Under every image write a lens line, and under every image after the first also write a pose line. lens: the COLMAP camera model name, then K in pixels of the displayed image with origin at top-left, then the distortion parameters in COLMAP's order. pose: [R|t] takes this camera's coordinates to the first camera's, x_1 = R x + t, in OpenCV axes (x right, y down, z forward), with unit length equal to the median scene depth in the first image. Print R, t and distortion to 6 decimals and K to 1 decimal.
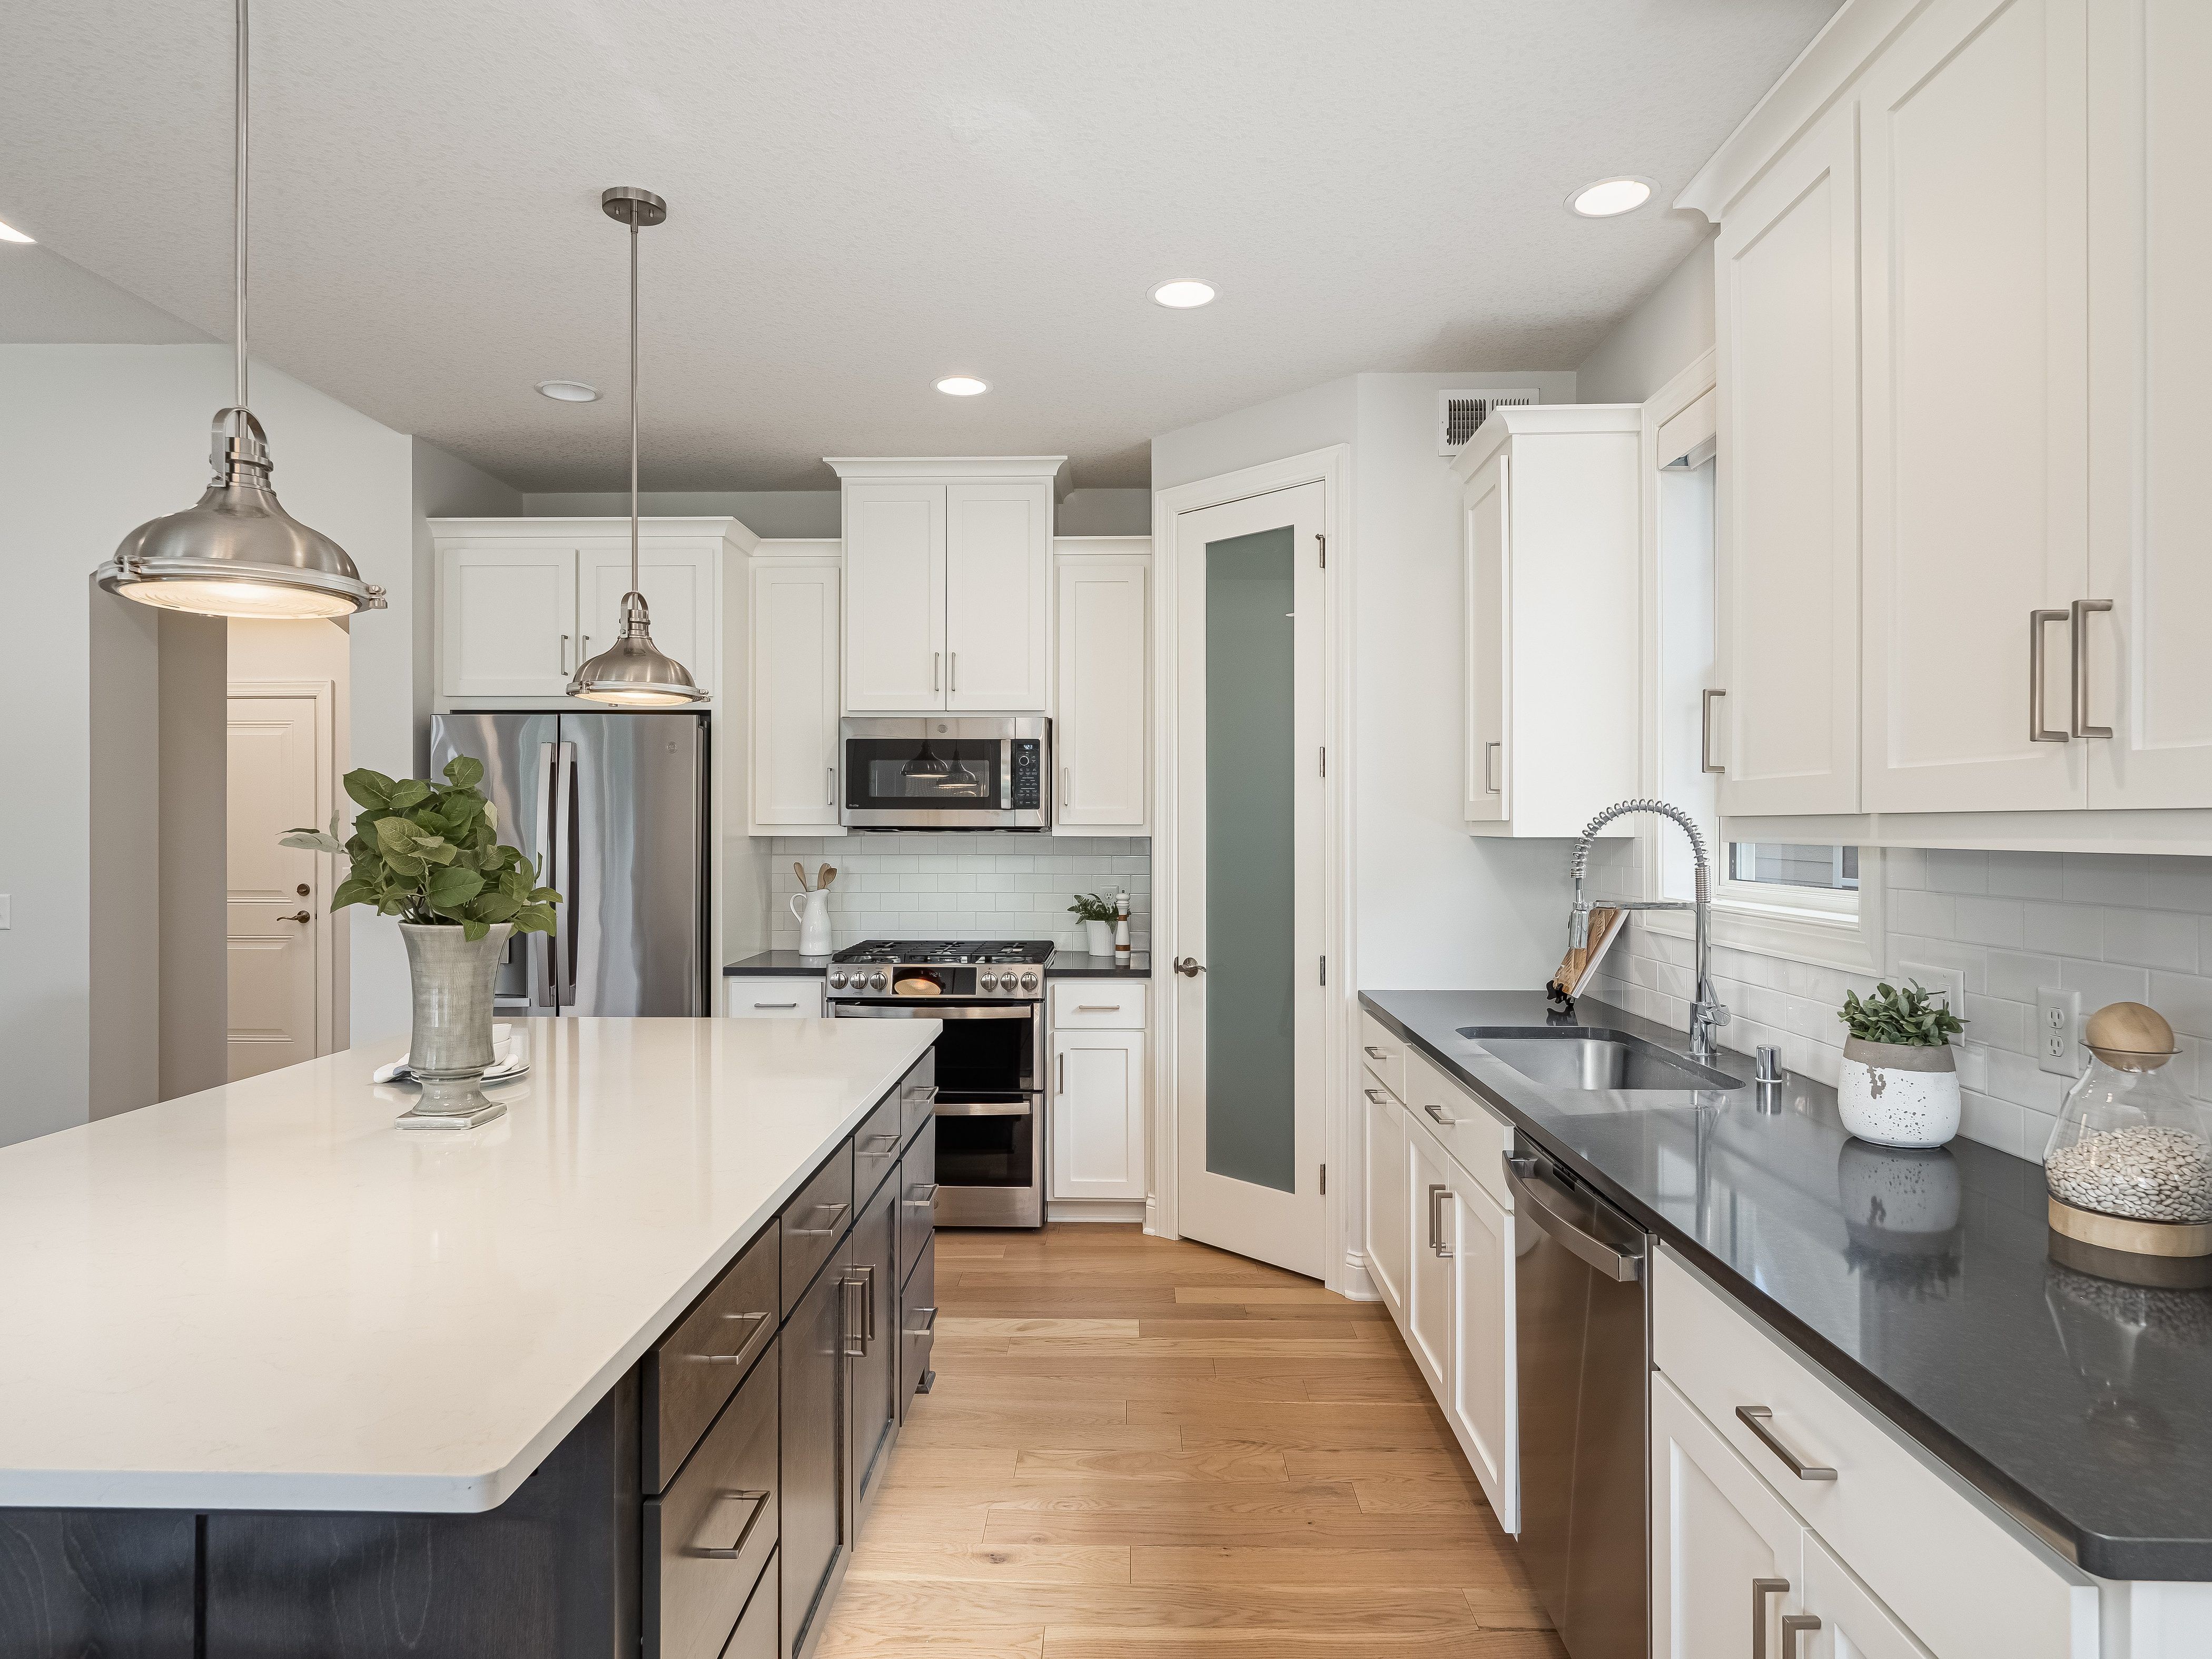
lens RADIAL K [[1300.8, 0, 1078.6], [0, 1300.8, 816.0], [0, 0, 1]] dist [-0.013845, 0.012035]
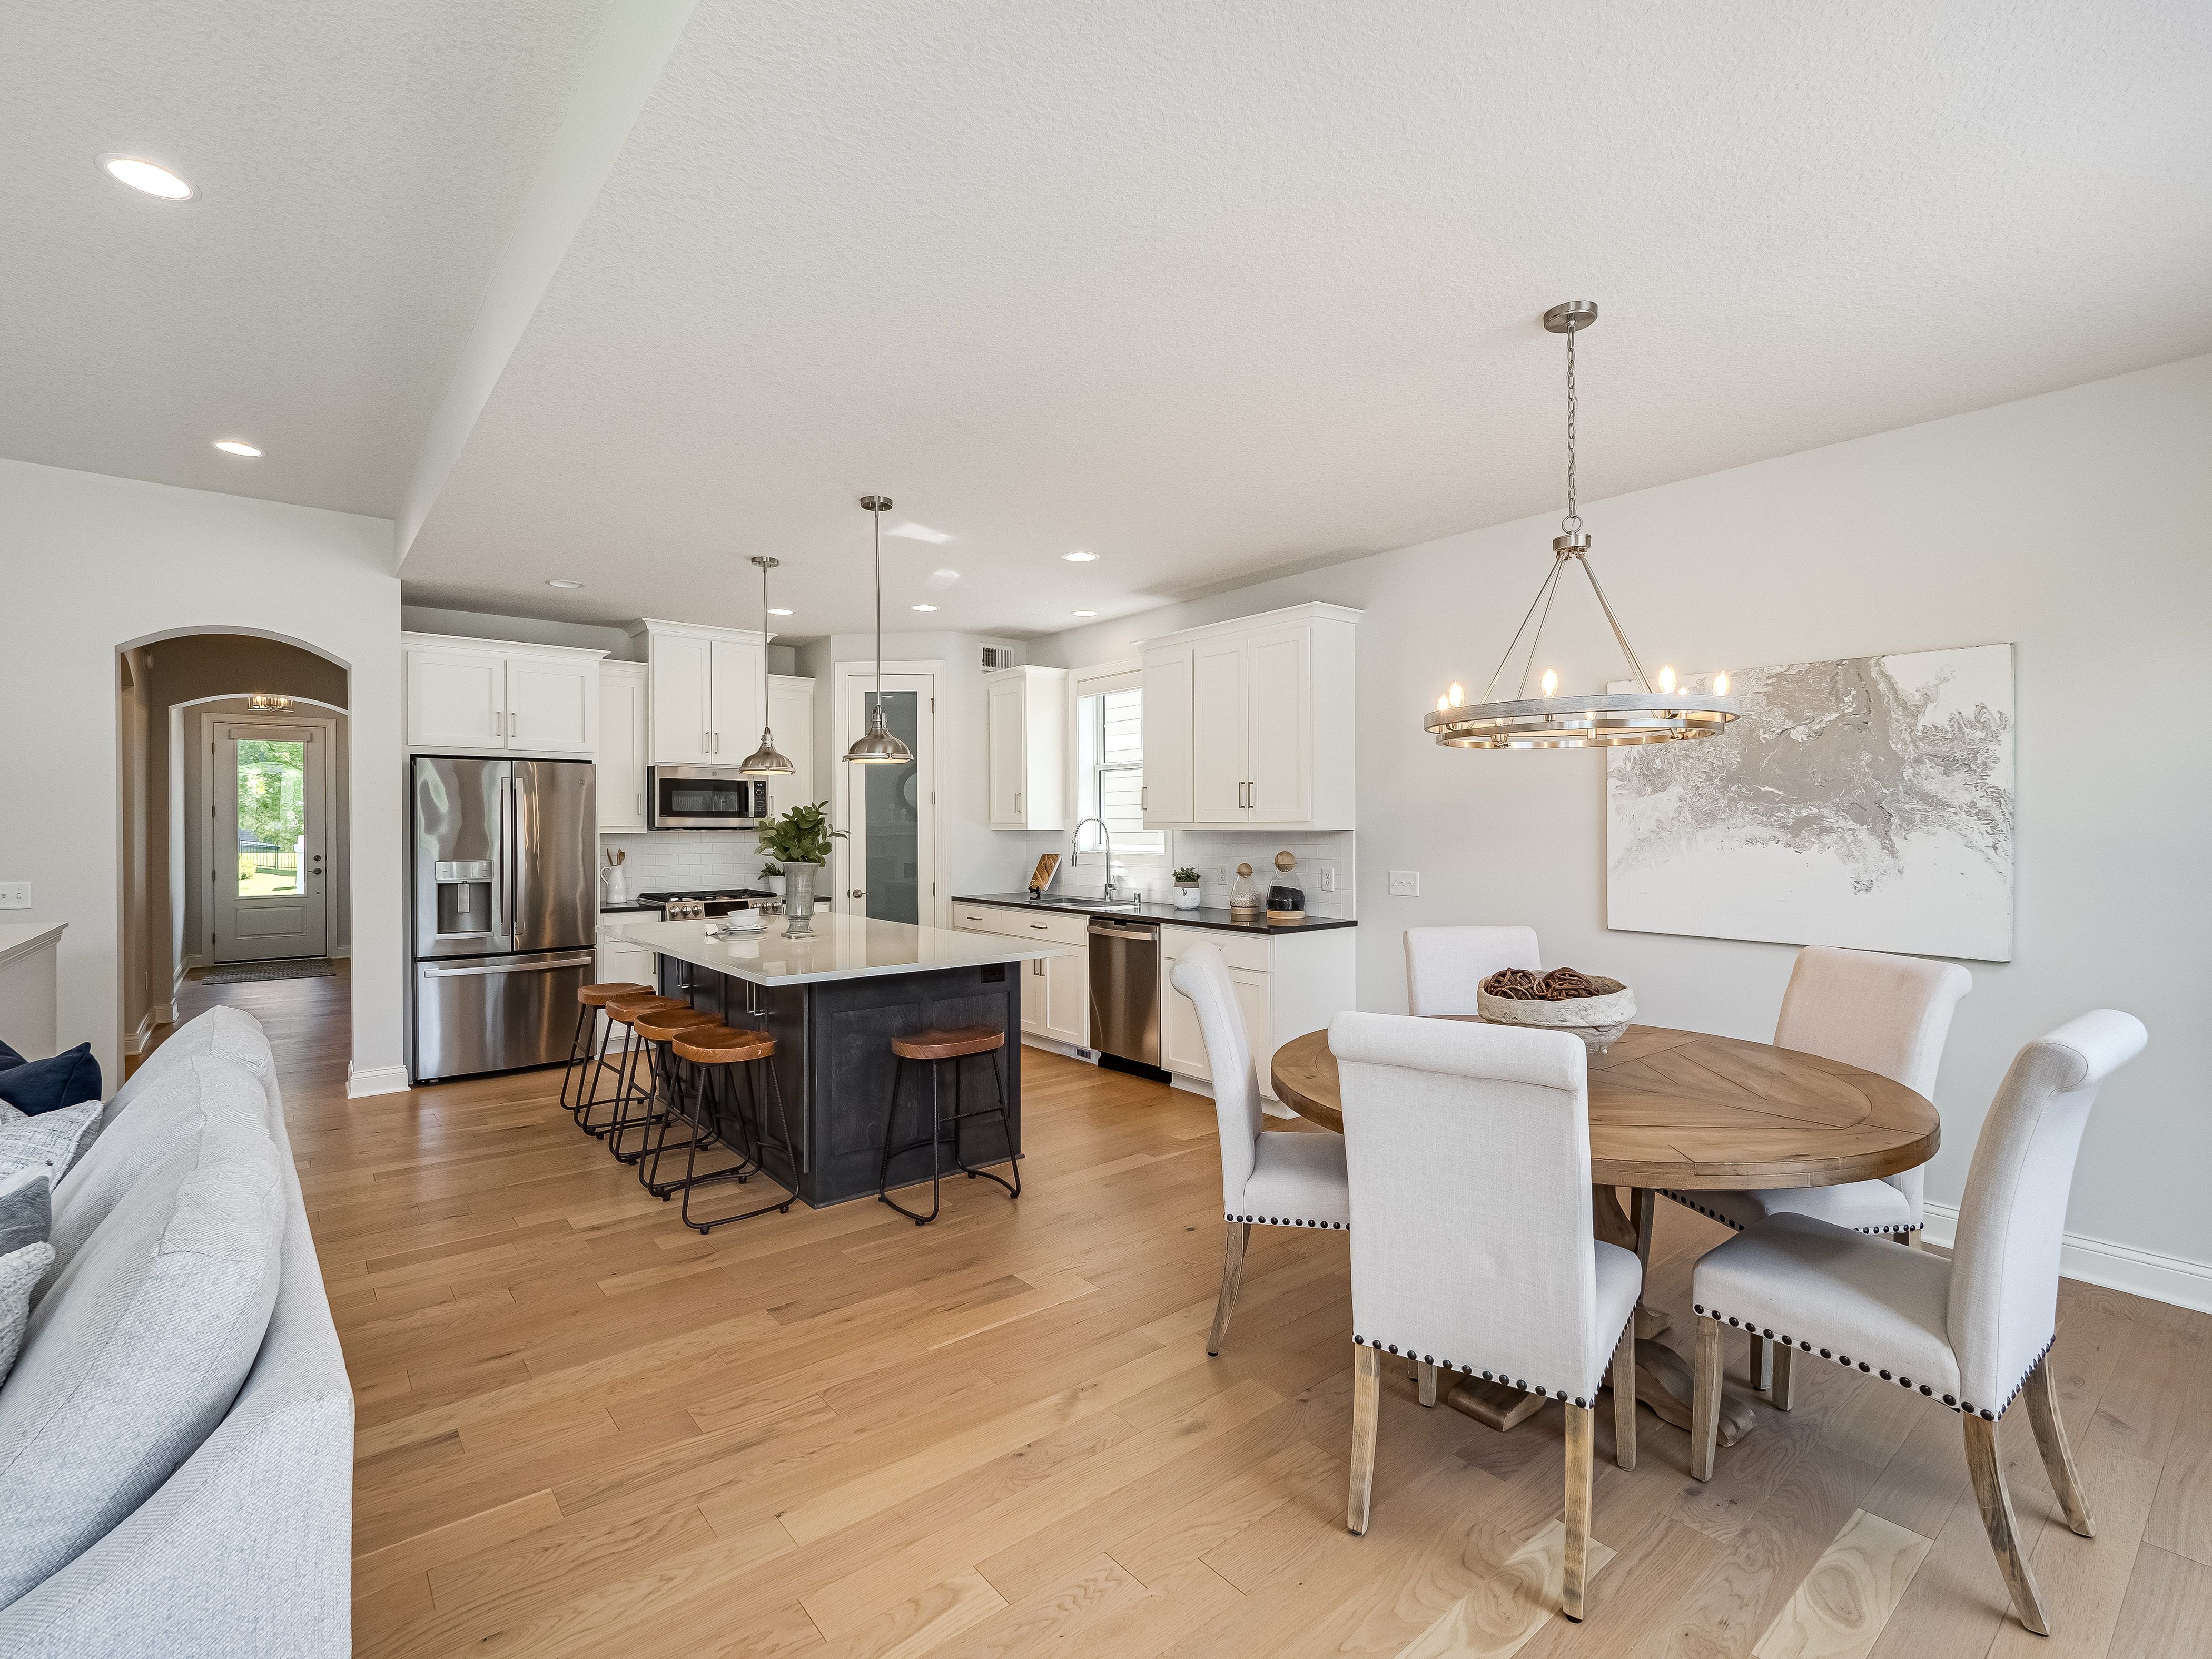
lens RADIAL K [[1025.5, 0, 1101.8], [0, 1025.5, 827.5], [0, 0, 1]] dist [-0.004371, 0.001445]
pose [[0.759361, -0.004568, 0.650653, -0.667538], [-0.001094, 0.999965, 0.008297, -0.004283], [-0.650668, -0.007012, 0.759330, -0.491648]]
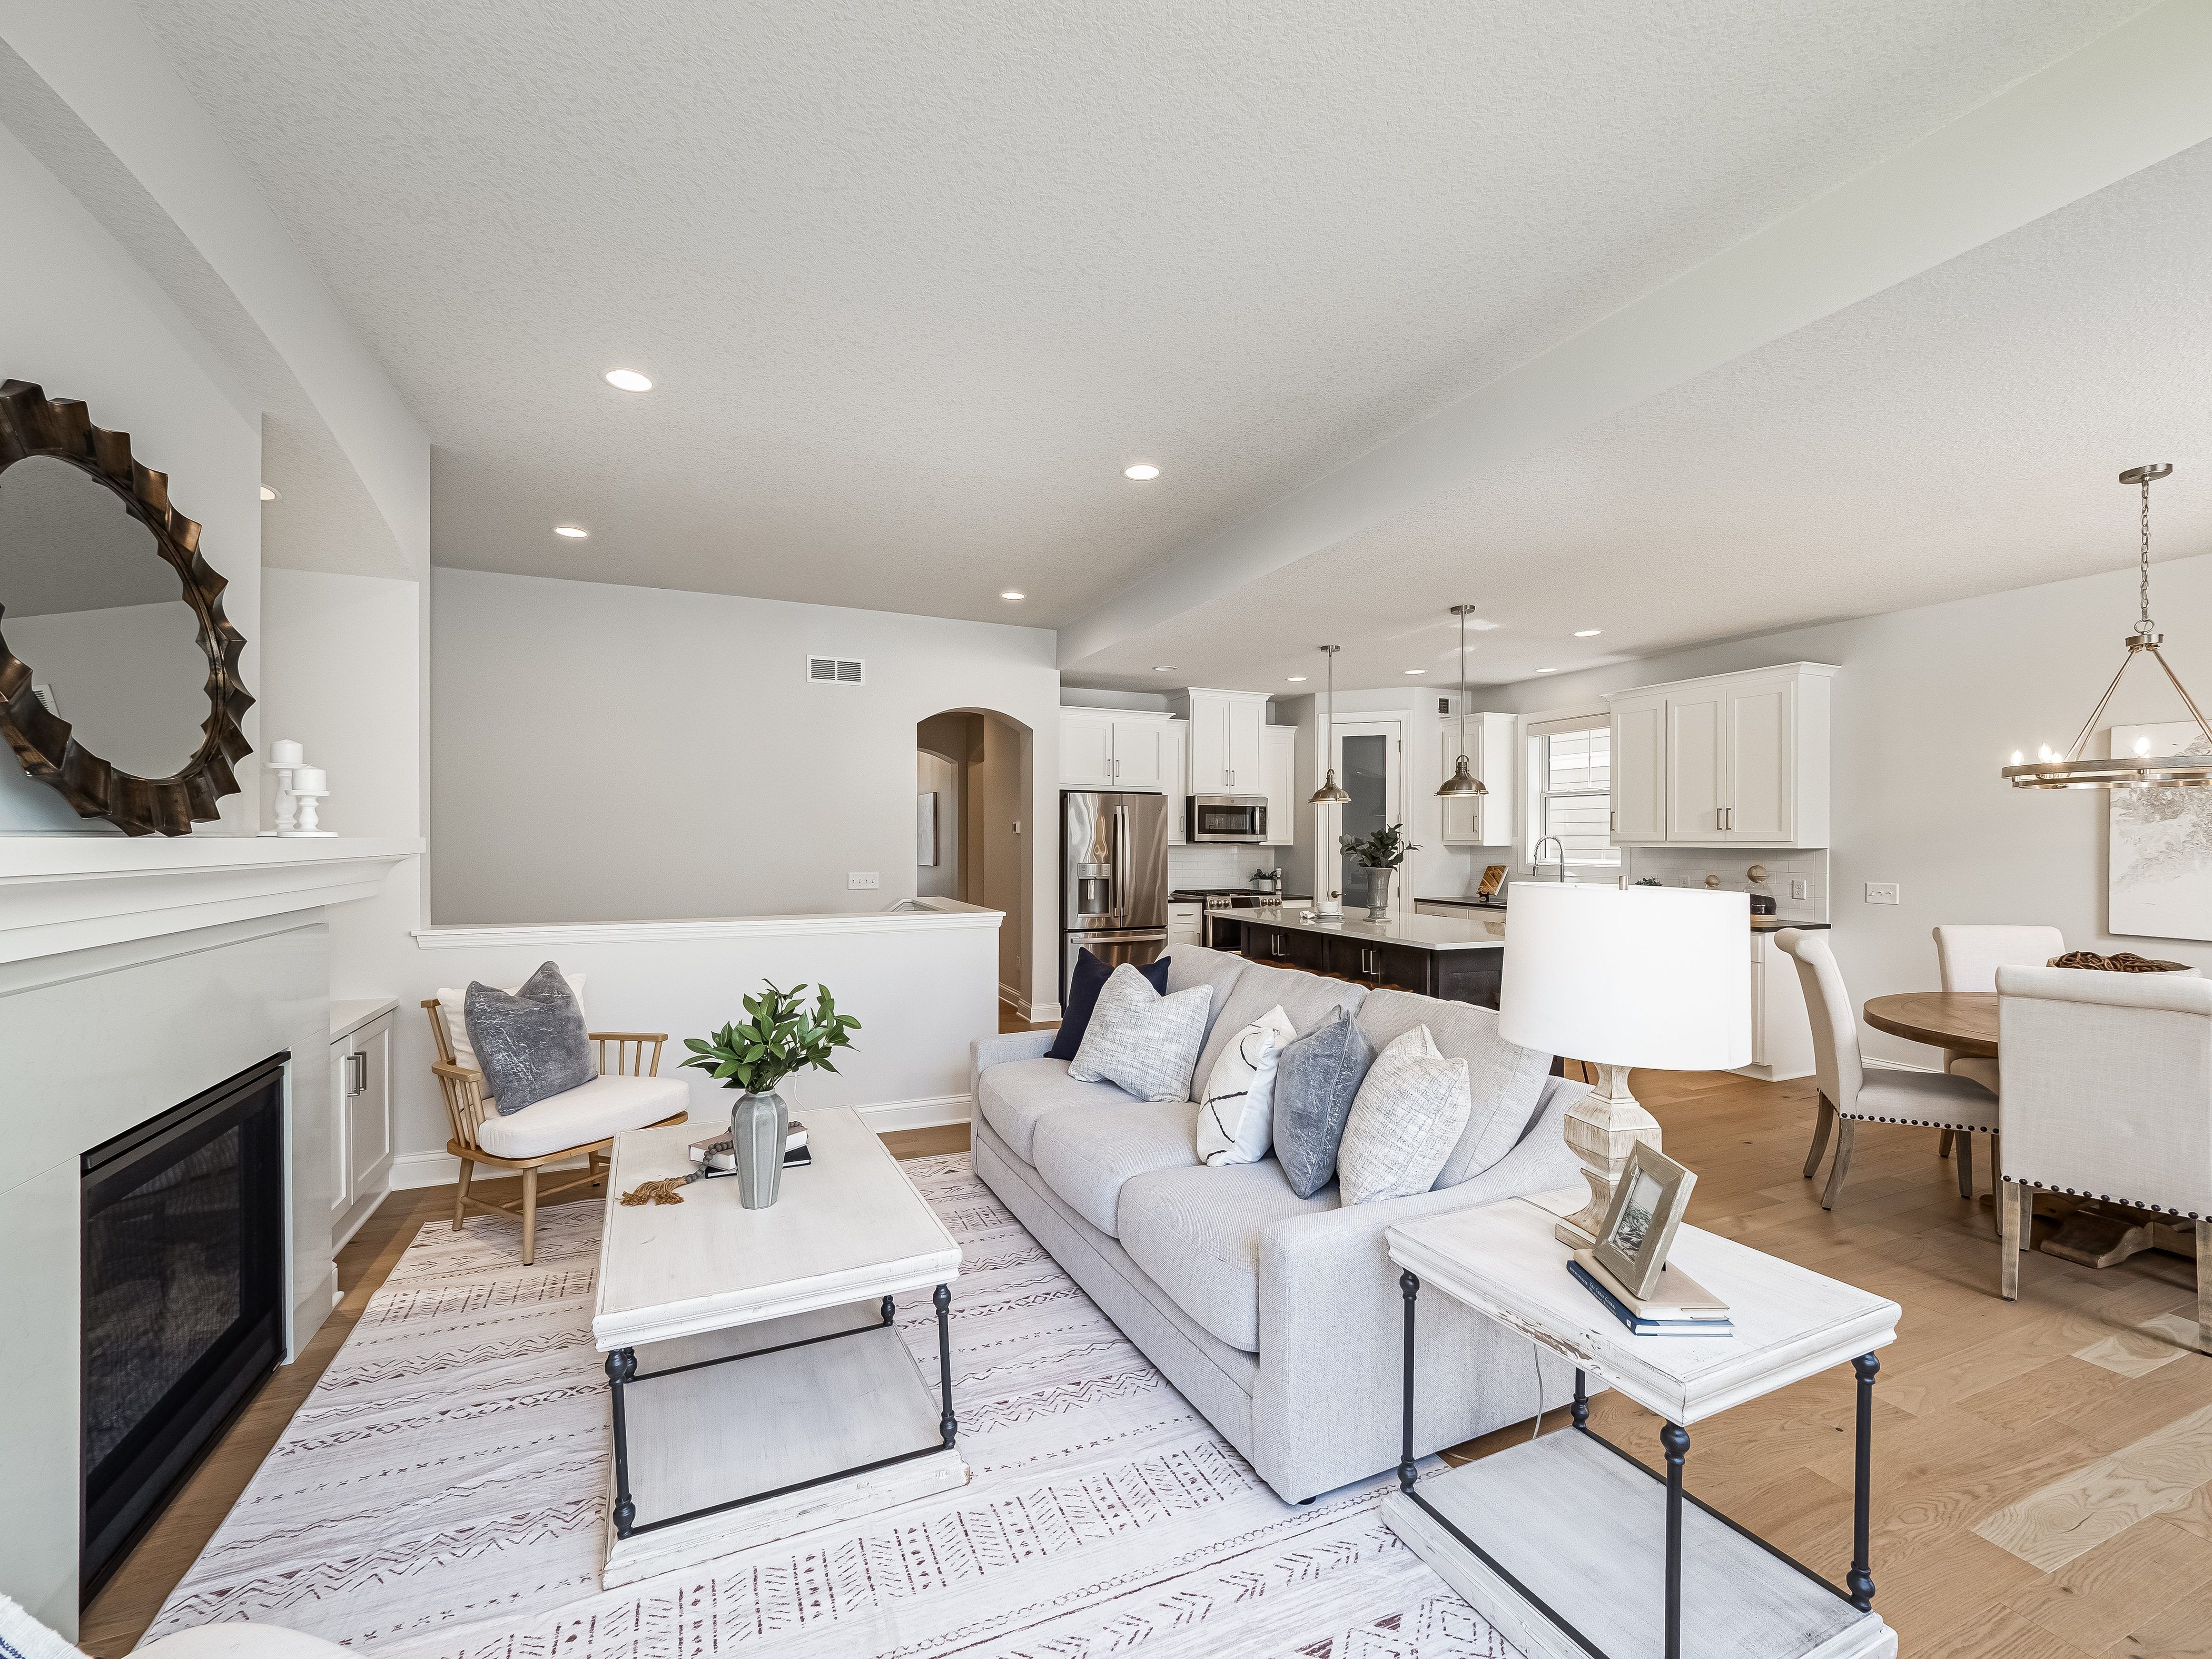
lens RADIAL K [[946.5, 0, 1110.3], [0, 946.5, 841.3], [0, 0, 1]] dist [-0.006078, 0.002311]
pose [[0.904523, 0.002826, 0.426415, -1.126962], [-0.007230, 0.999936, 0.008709, -0.006087], [-0.426363, -0.010961, 0.904486, -0.543521]]
